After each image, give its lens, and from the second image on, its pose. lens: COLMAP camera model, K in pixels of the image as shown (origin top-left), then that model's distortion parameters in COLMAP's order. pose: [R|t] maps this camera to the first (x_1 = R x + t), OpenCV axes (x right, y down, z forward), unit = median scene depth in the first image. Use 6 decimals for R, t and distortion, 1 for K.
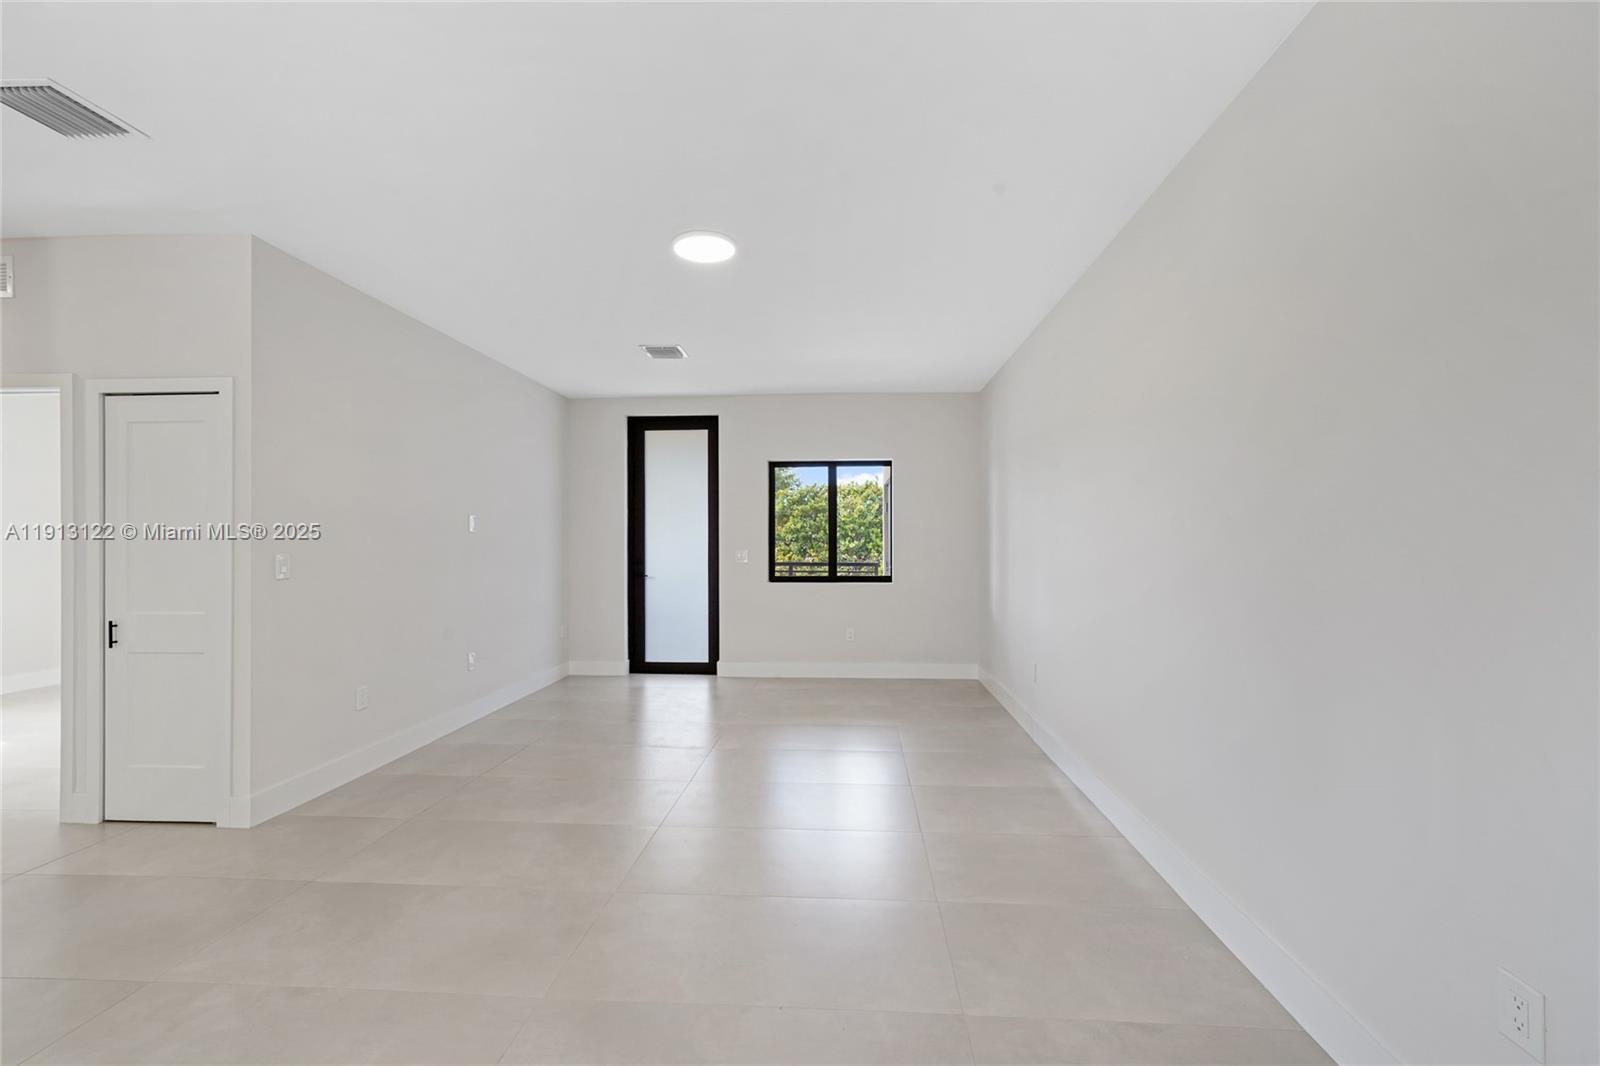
lens RADIAL K [[698.2, 0, 803.8], [0, 698.2, 546.9], [0, 0, 1]] dist [-0.001326, -0.000048]
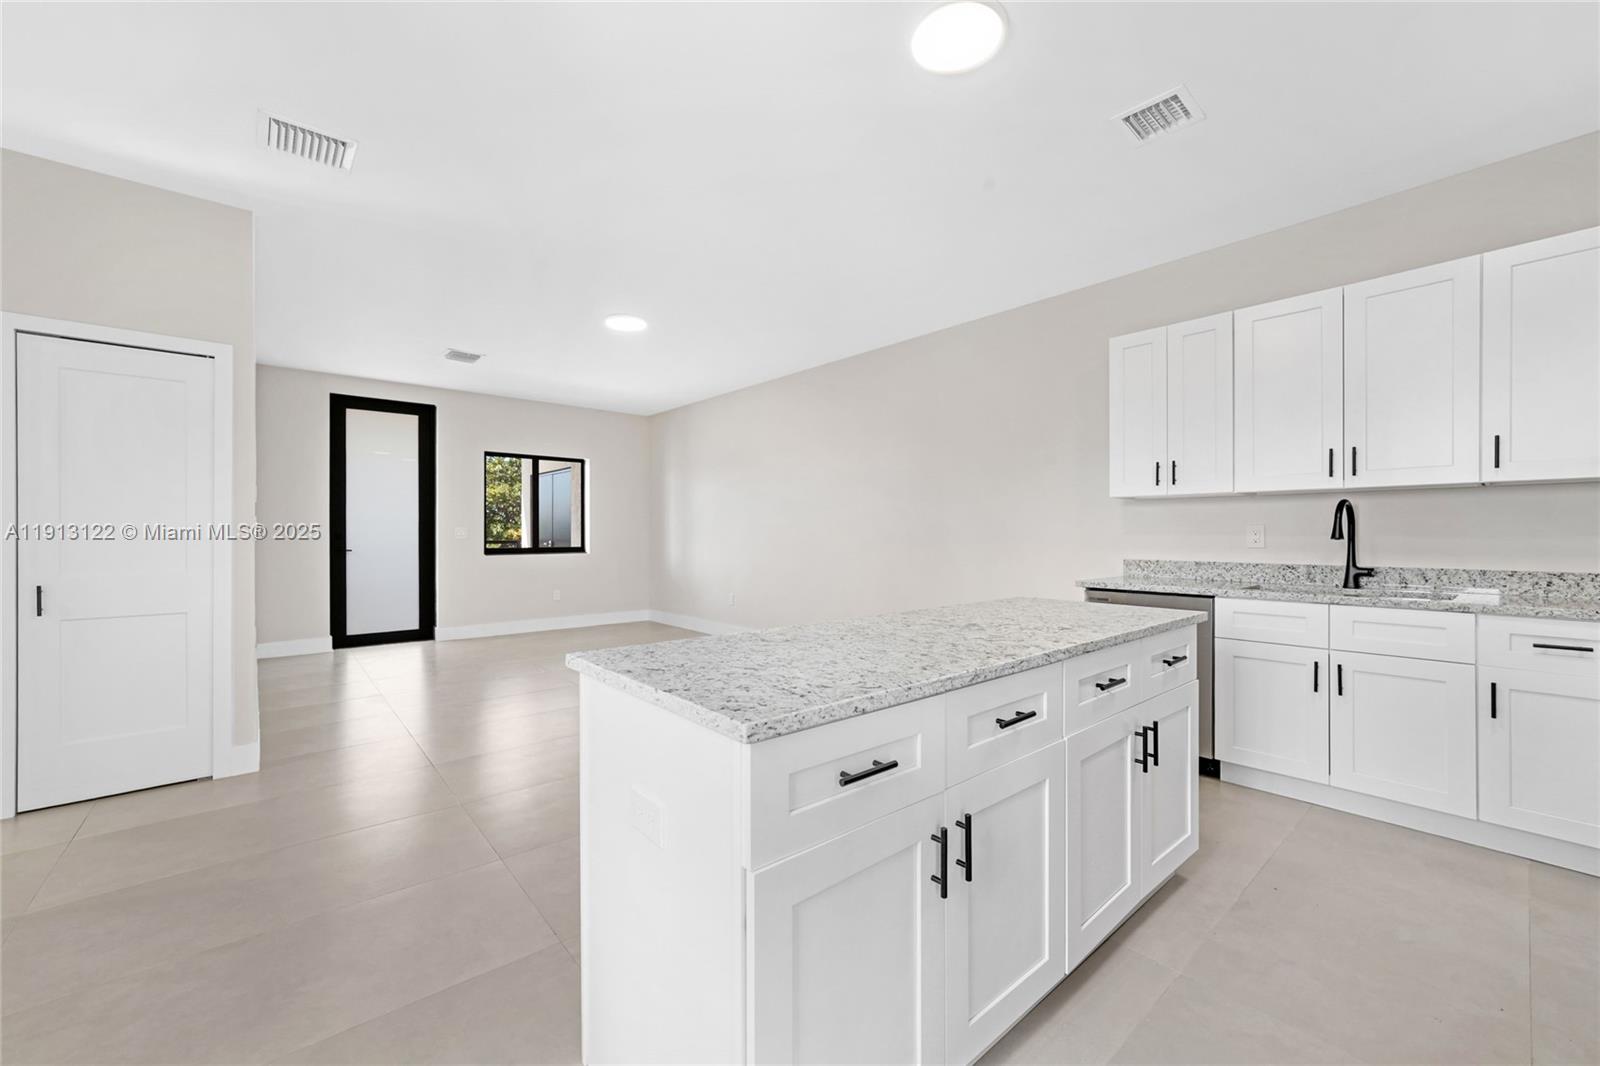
lens RADIAL K [[633.8, 0, 811.4], [0, 633.8, 531.3], [0, 0, 1]] dist [0.004085, 0.001441]
pose [[0.699351, 0.004081, 0.714767, -0.421218], [0.001942, 0.999969, -0.007609, 0.021329], [-0.714776, 0.006710, 0.699321, -0.136315]]
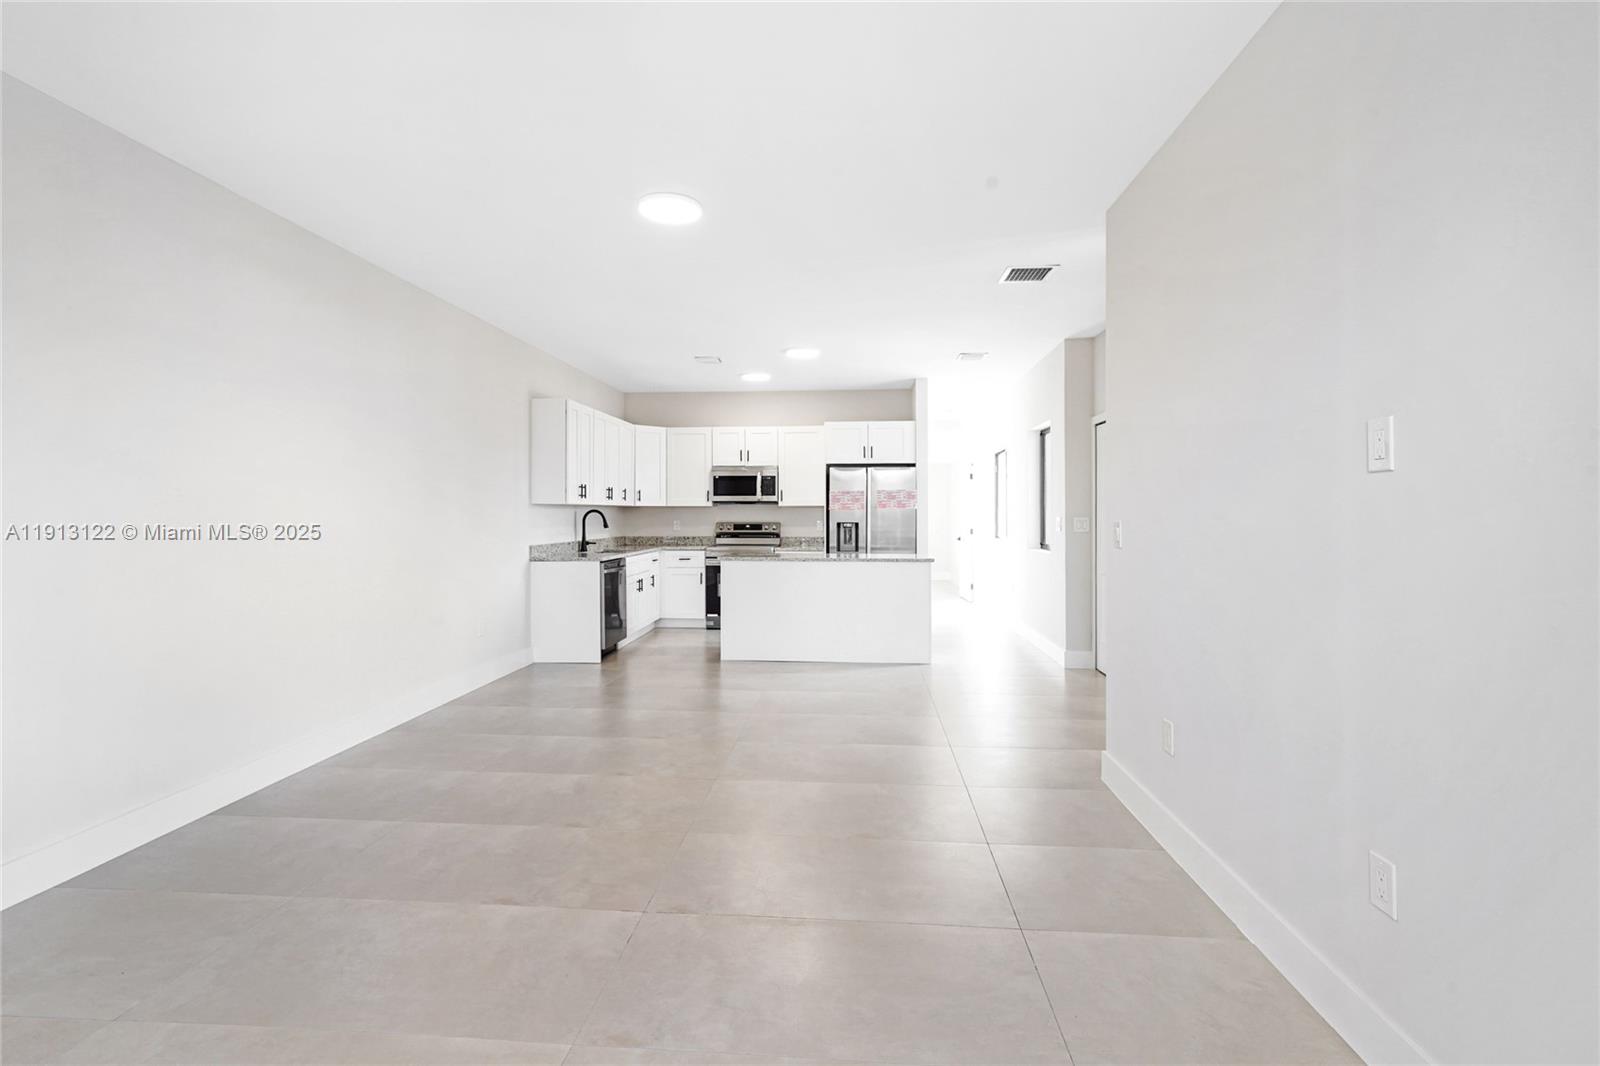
lens RADIAL K [[721.8, 0, 805.6], [0, 721.8, 510.0], [0, 0, 1]] dist [-0.000271, 0.000089]
pose [[-0.999978, 0.001635, 0.006354, -0.166469], [0.001641, 0.999998, 0.001002, -0.003661], [-0.006352, 0.001012, -0.999979, 1.002094]]
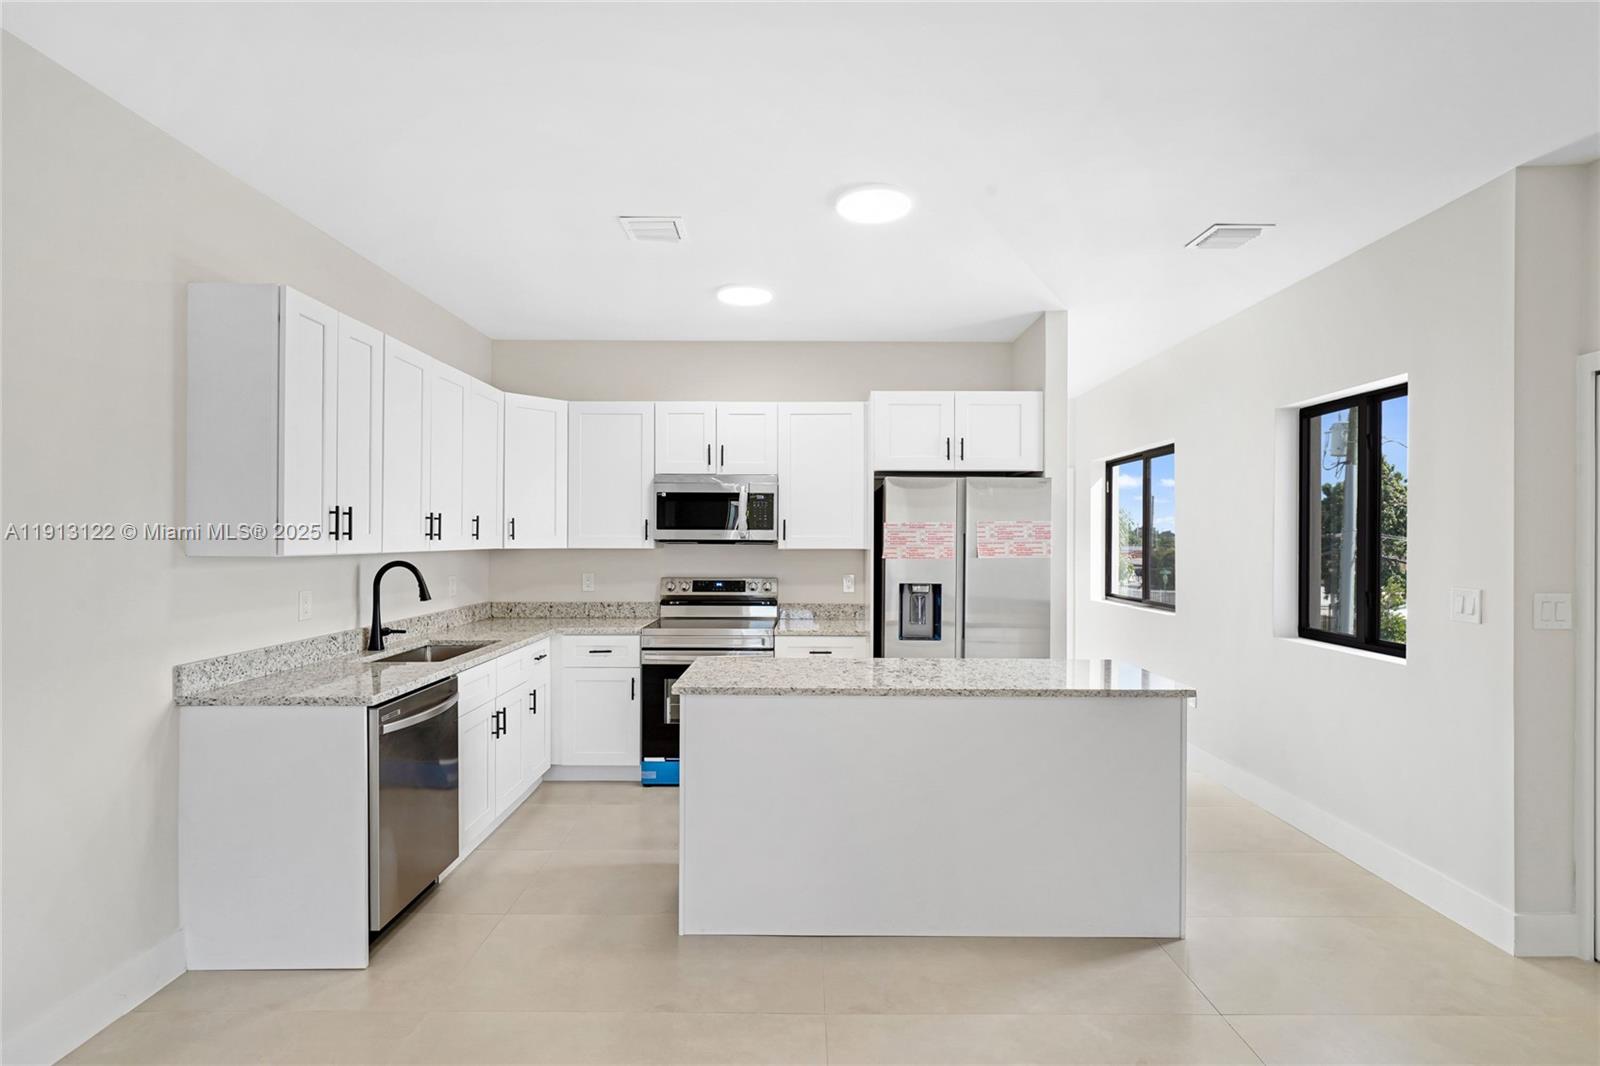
lens RADIAL K [[763.1, 0, 804.6], [0, 763.1, 537.7], [0, 0, 1]] dist [0.002612, -0.000195]
pose [[-0.997603, -0.002916, -0.069141, -0.086300], [-0.003168, 0.999989, 0.003539, -0.022552], [0.069130, 0.003750, -0.997601, 0.465008]]
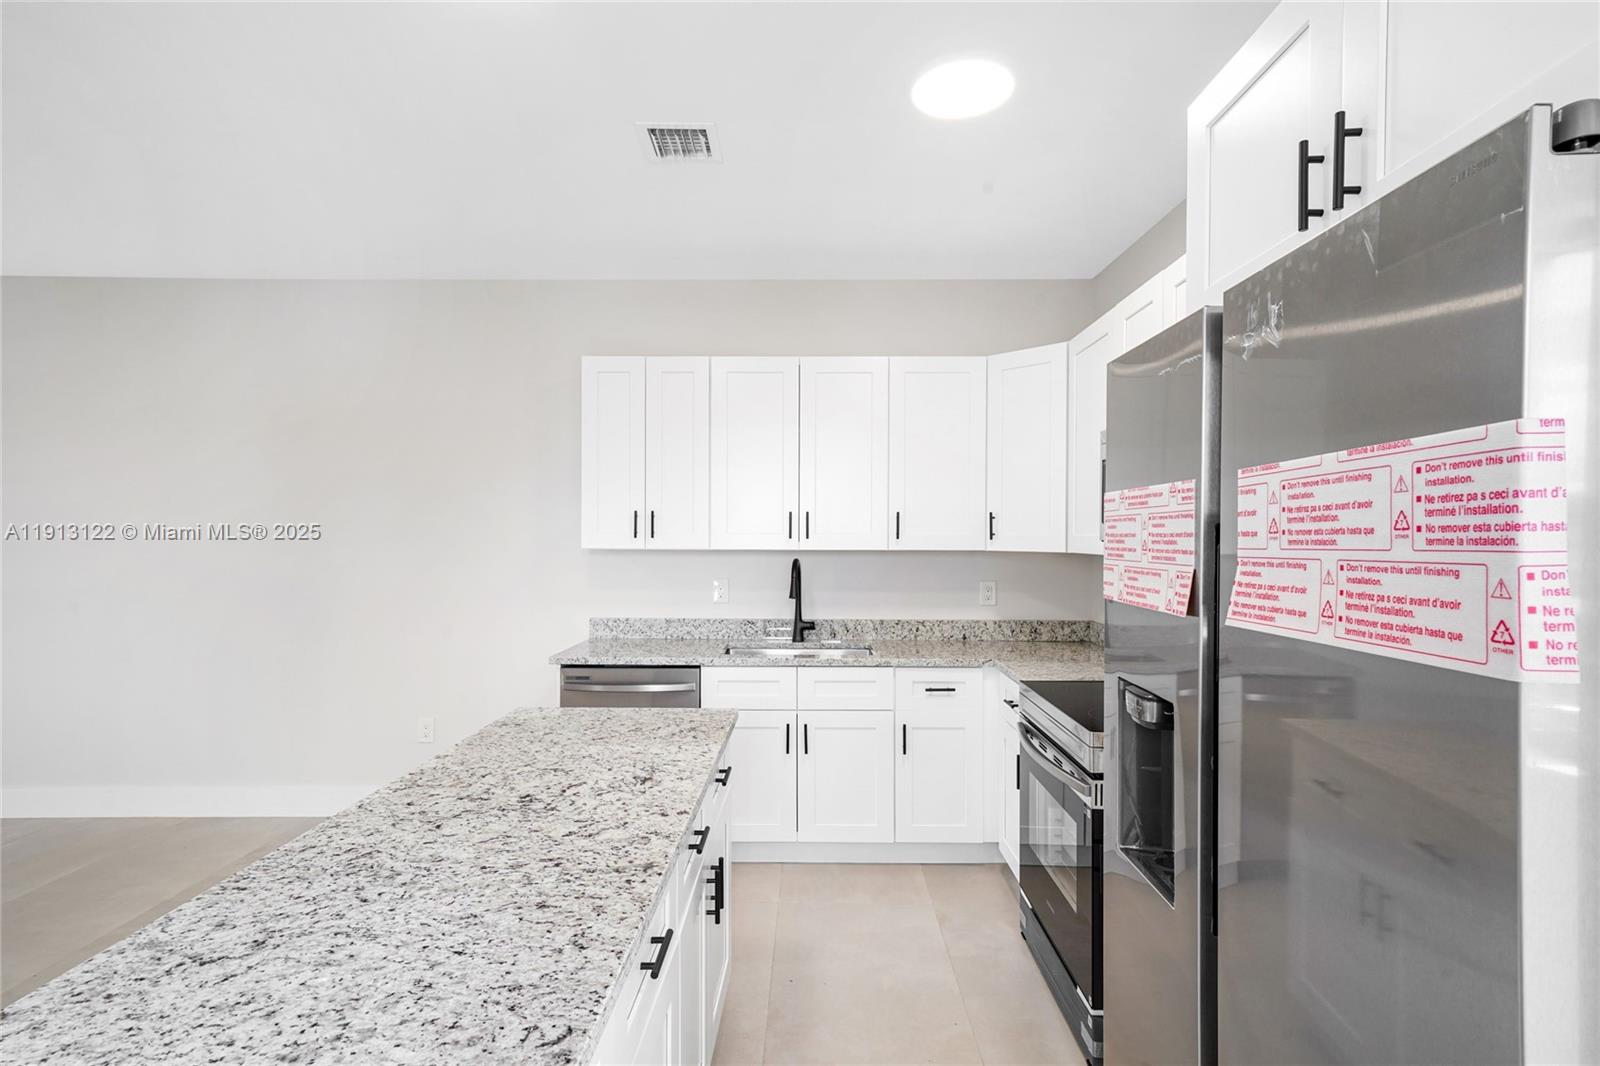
lens RADIAL K [[791.8, 0, 806.8], [0, 791.8, 539.4], [0, 0, 1]] dist [0.010770, -0.000608]
pose [[-0.057361, -0.006087, 0.998335, -0.423766], [0.000127, 0.999981, 0.006104, -0.021481], [-0.998354, 0.000477, -0.057359, -0.065899]]
